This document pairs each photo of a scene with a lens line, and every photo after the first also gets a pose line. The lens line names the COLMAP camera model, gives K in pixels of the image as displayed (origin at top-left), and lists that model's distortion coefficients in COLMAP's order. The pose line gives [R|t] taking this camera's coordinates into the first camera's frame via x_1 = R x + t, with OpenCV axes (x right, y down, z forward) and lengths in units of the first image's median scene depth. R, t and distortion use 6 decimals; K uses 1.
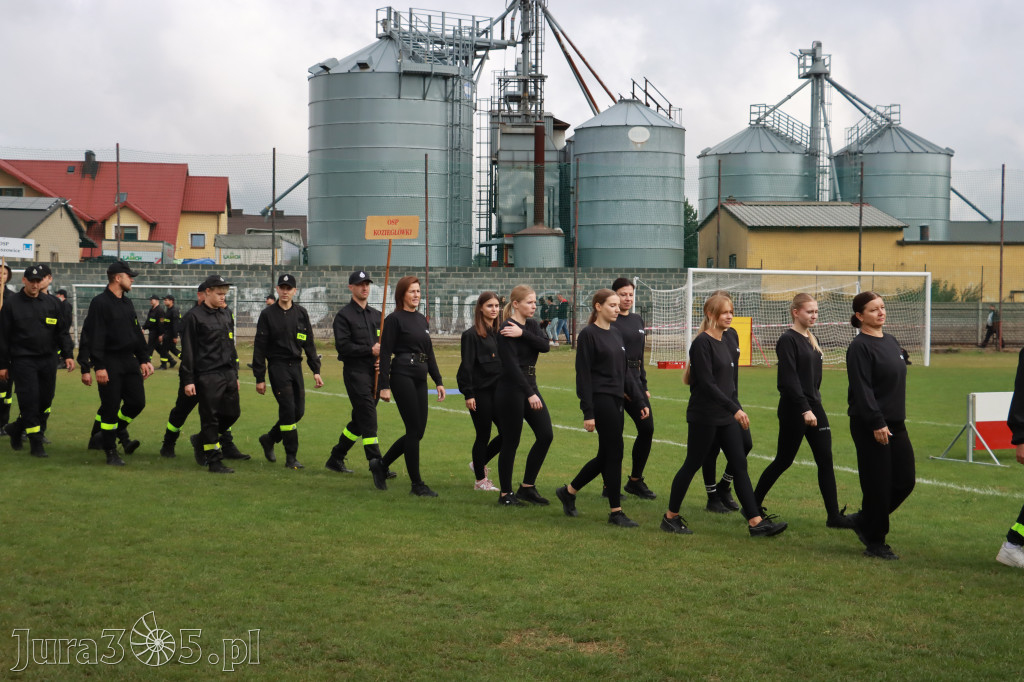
lens RADIAL K [[1871.5, 0, 512.0], [0, 1871.5, 341.0], [0, 0, 1]] dist [0.033150, 1.659663]
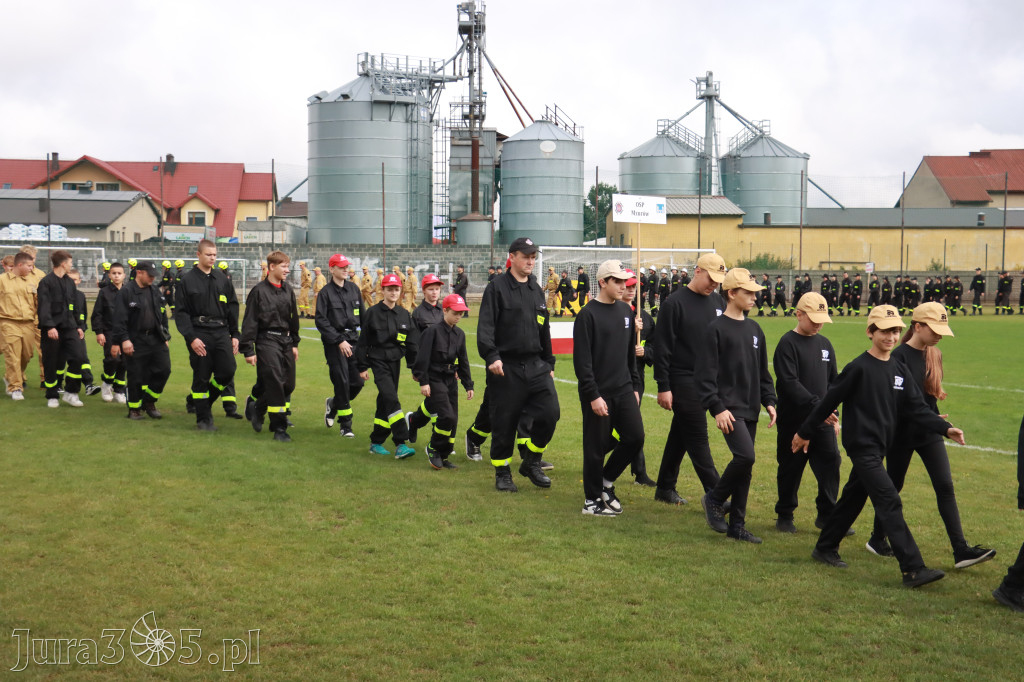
lens RADIAL K [[1703.6, 0, 559.2], [0, 1703.6, 338.1], [0, 0, 1]] dist [-0.025792, 0.925783]
pose [[0.999499, 0.000209, -0.031663, 0.111855], [0.000408, 0.999810, 0.019468, 0.004492], [0.031661, -0.019471, 0.999309, -0.229162]]
